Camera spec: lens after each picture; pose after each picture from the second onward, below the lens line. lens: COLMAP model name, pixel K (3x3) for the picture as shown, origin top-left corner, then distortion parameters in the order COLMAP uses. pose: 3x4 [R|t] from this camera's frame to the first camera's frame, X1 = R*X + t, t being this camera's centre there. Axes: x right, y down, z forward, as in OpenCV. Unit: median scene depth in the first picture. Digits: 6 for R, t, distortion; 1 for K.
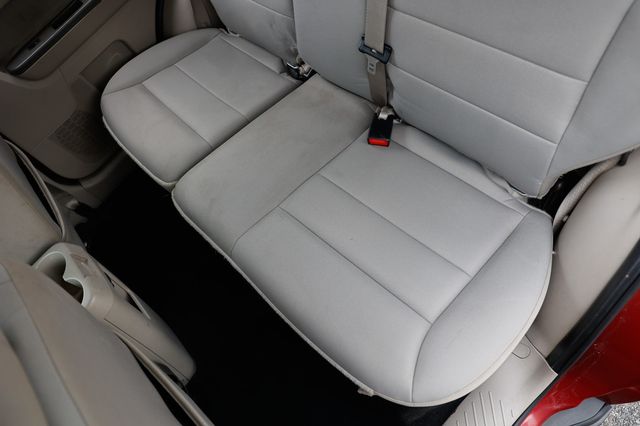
lens RADIAL K [[443.8, 0, 315.9], [0, 443.8, 213.7], [0, 0, 1]] dist [-0.005701, 0.009373]
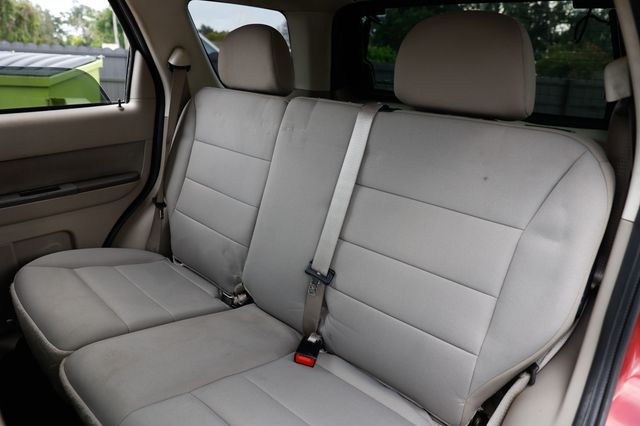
lens RADIAL K [[443.8, 0, 322.2], [0, 443.8, 214.2], [0, 0, 1]] dist [-0.005701, 0.009373]
pose [[0.941397, 0.304985, 0.144070, -0.066223], [-0.131399, 0.724978, -0.676122, 0.268693], [-0.310654, 0.617568, 0.722567, 0.059615]]
